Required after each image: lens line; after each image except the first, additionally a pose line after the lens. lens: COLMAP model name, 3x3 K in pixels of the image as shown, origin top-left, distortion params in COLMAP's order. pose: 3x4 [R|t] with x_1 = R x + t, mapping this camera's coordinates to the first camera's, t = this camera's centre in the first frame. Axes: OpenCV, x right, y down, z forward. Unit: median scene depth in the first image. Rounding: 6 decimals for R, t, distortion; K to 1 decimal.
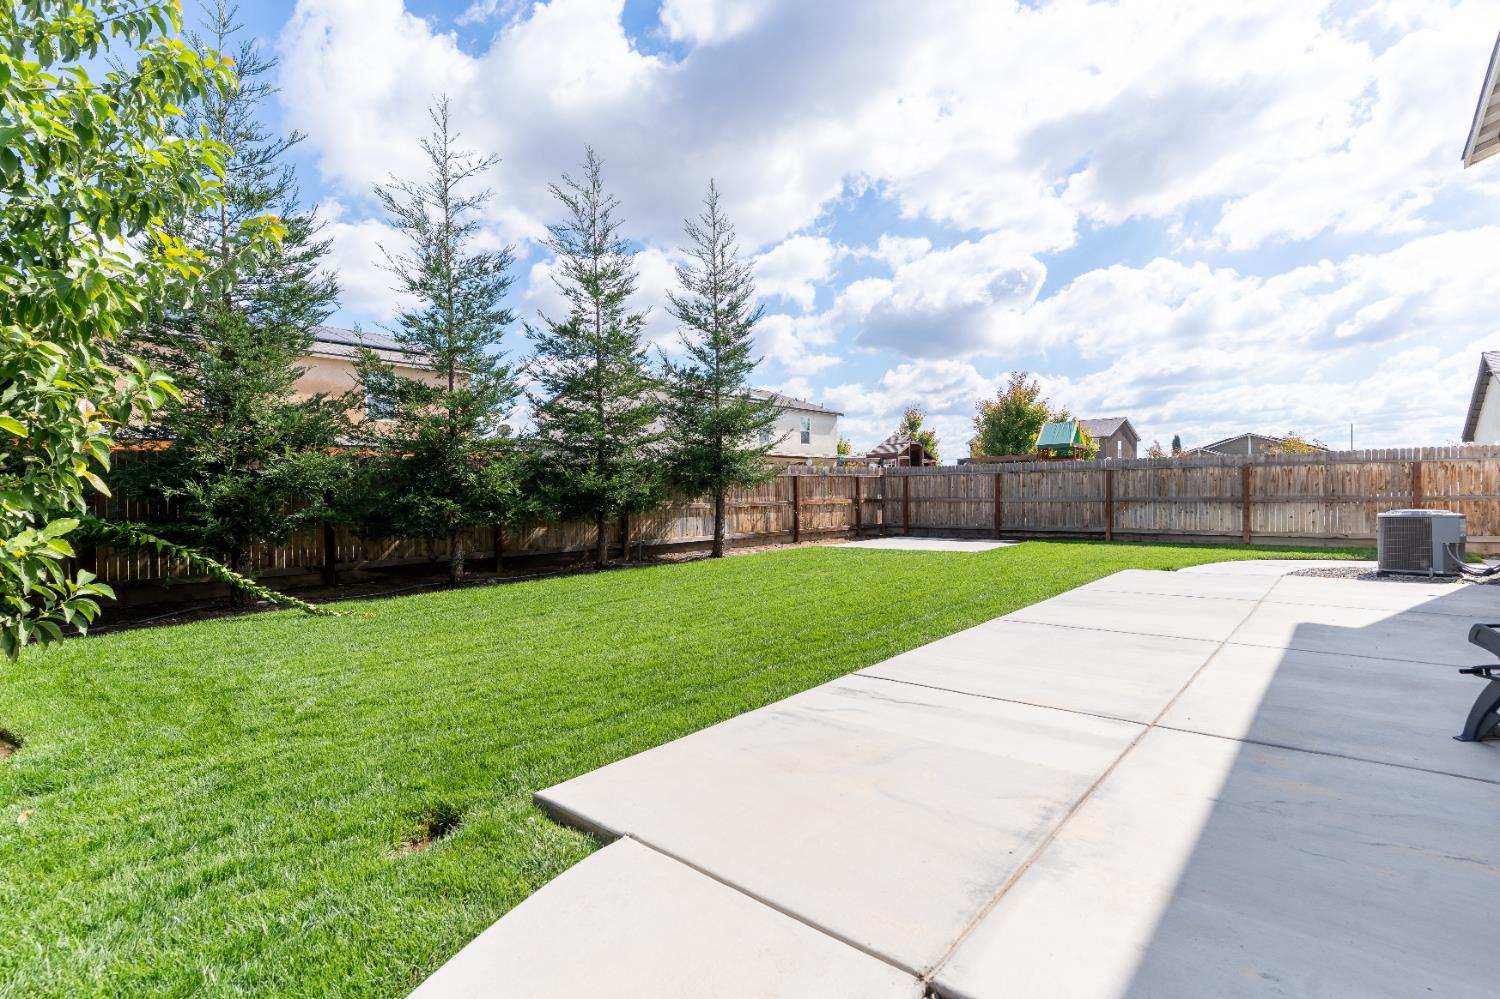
lens RADIAL K [[713.9, 0, 741.9], [0, 713.9, 502.0], [0, 0, 1]] dist [0.001687, 0.000795]
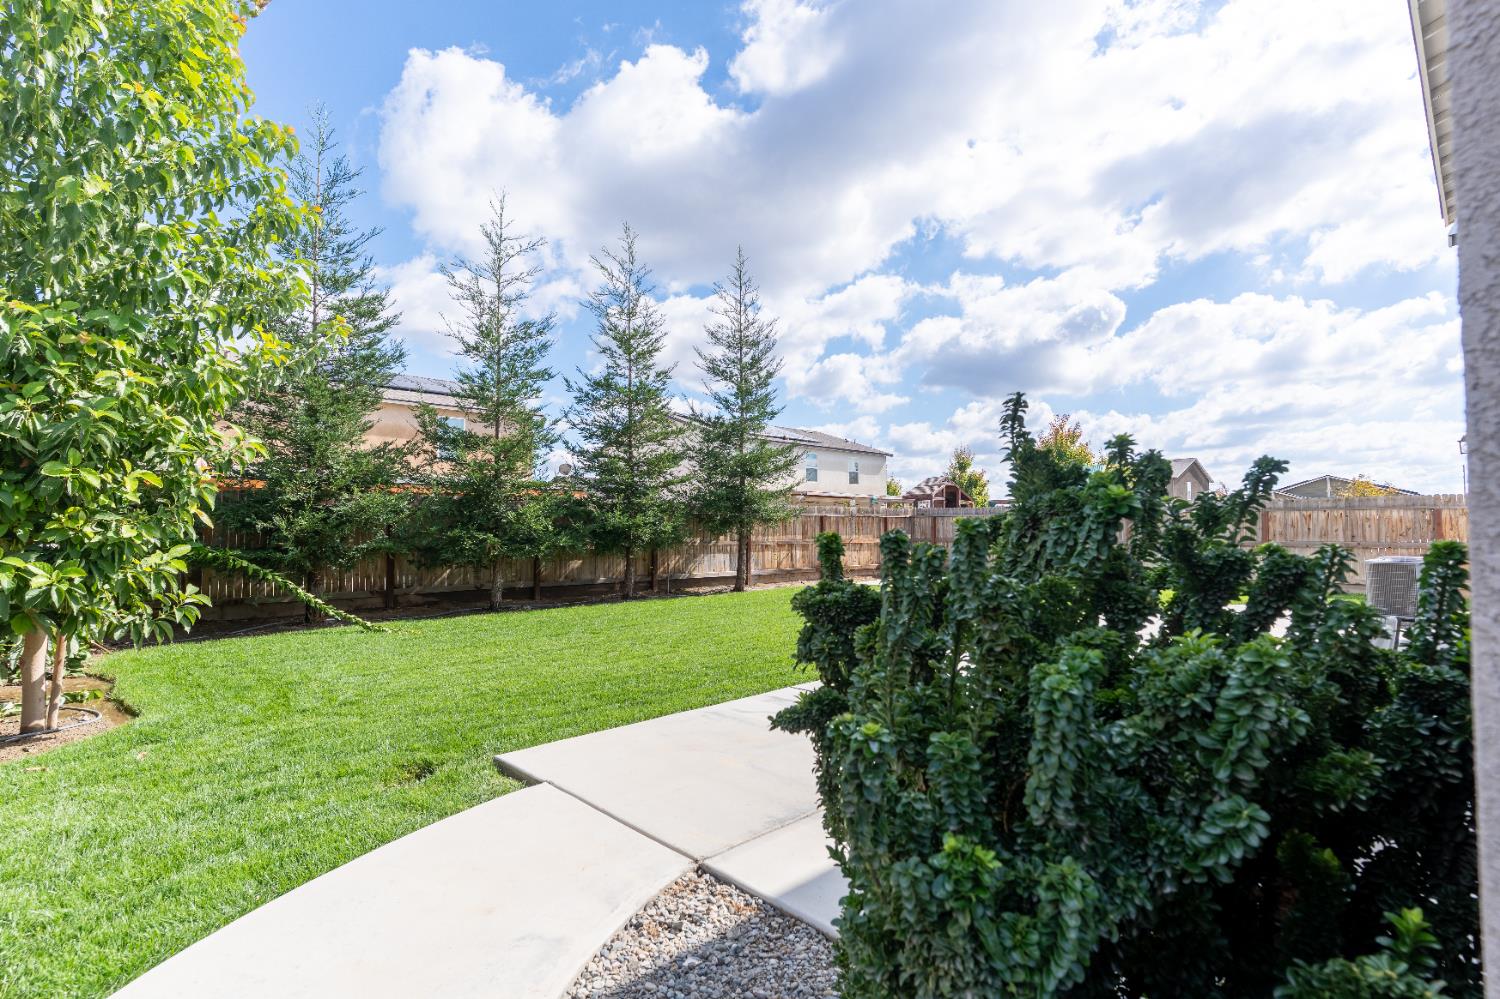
lens RADIAL K [[713.9, 0, 739.8], [0, 713.9, 494.3], [0, 0, 1]] dist [0.001687, 0.000795]
pose [[0.995618, 0.008127, -0.093162, 0.099376], [-0.014029, 0.997923, -0.062873, -0.000462], [0.092457, 0.063904, 0.993664, -0.108033]]
